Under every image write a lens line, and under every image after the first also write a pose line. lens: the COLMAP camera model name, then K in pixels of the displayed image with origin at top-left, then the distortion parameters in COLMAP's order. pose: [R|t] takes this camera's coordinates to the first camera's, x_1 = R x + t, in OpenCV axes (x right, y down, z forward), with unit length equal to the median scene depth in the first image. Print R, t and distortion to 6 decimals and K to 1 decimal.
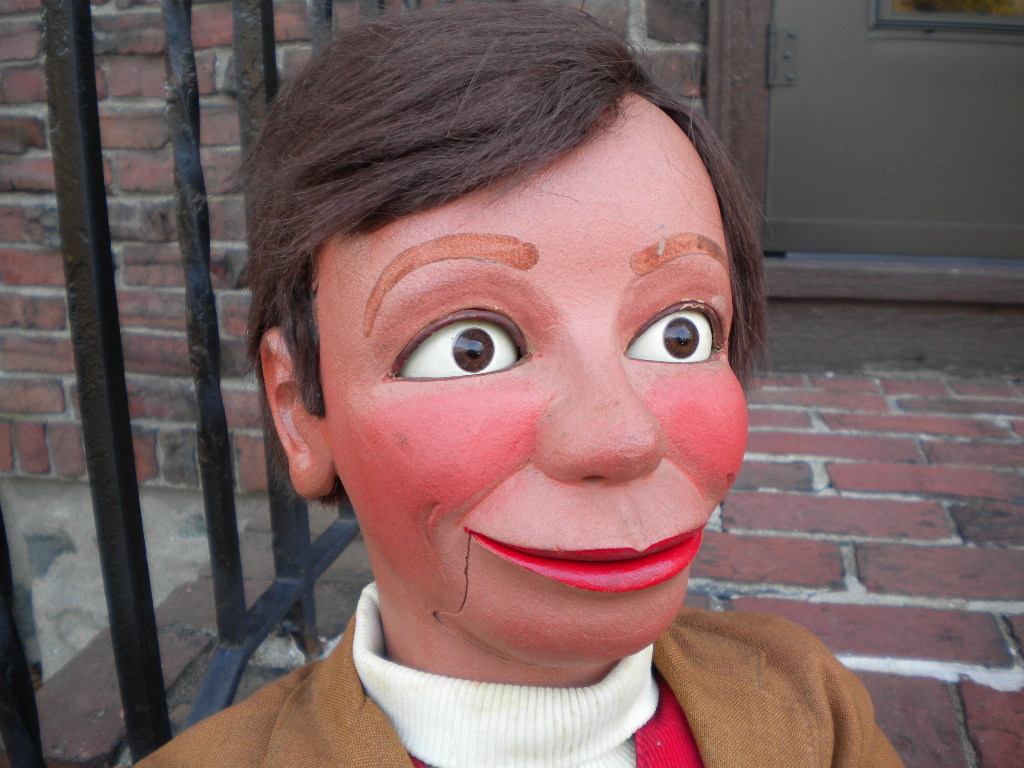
lens RADIAL K [[1094.7, 0, 529.5], [0, 1094.7, 366.2], [0, 0, 1]] dist [-0.158778, 0.000000]
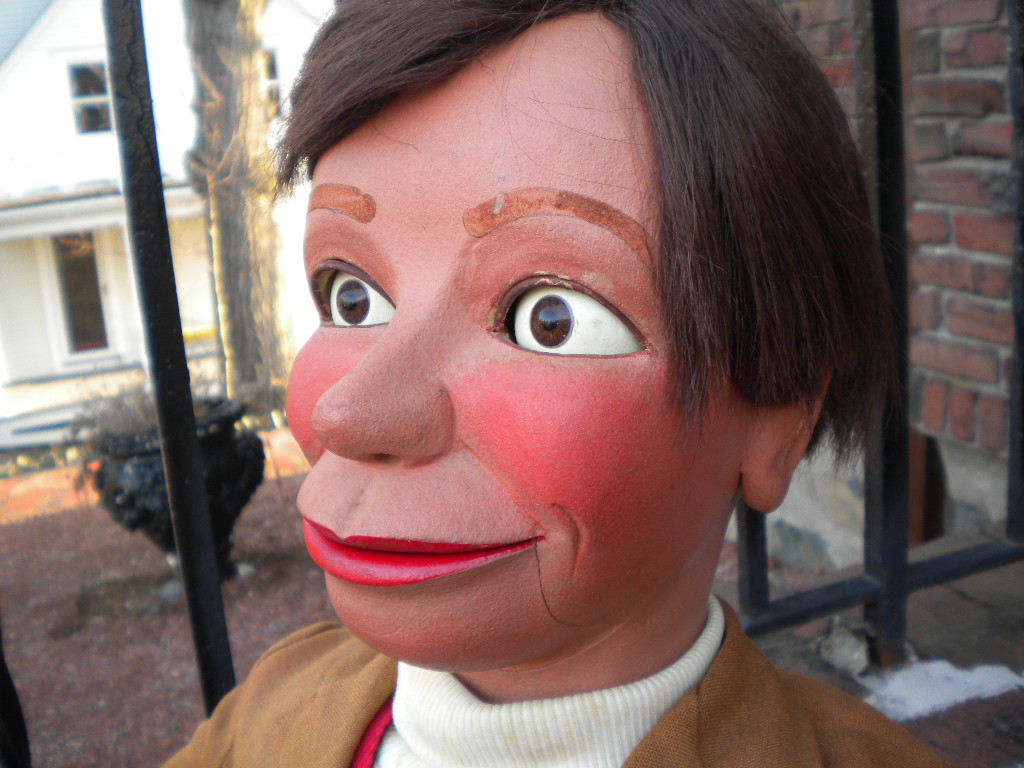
lens RADIAL K [[1094.7, 0, 503.8], [0, 1094.7, 372.4], [0, 0, 1]] dist [-0.158778, 0.000000]
pose [[0.496368, 0.159738, -0.853290, 0.175276], [-0.129331, 0.985563, 0.109266, -0.015607], [0.858425, 0.056121, 0.509861, 0.124014]]
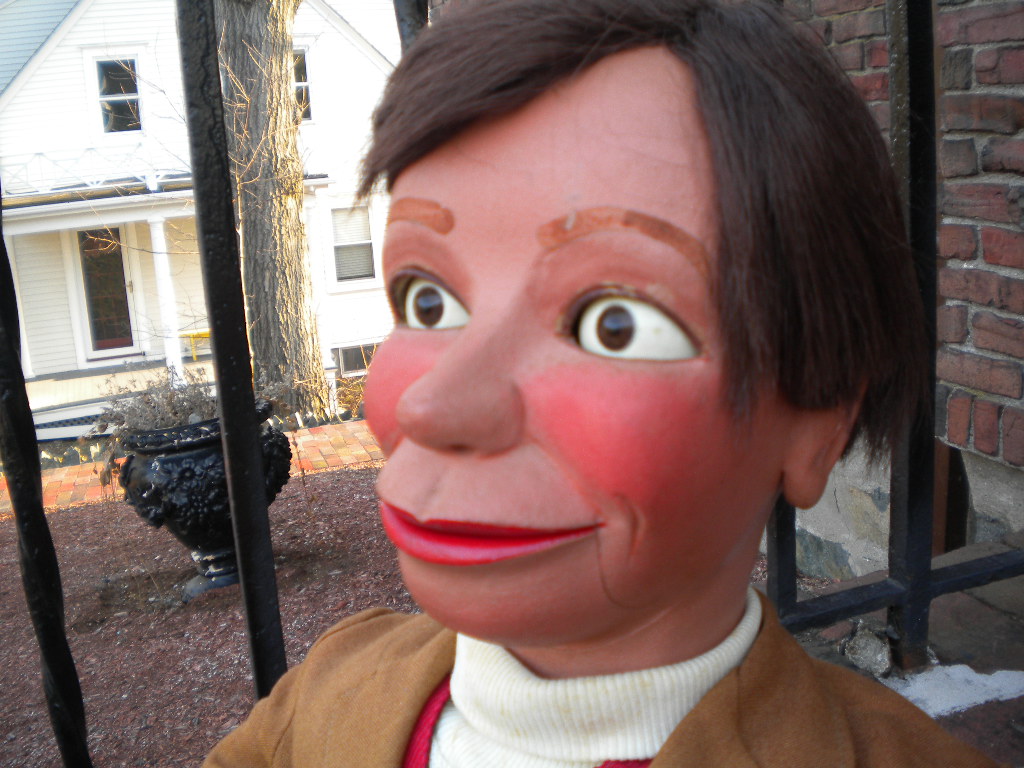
lens RADIAL K [[1094.7, 0, 495.7], [0, 1094.7, 371.4], [0, 0, 1]] dist [-0.158778, 0.000000]
pose [[0.469449, 0.165312, -0.867346, 0.186191], [-0.147431, 0.983202, 0.107597, -0.015576], [0.870564, 0.077363, 0.485935, 0.108439]]
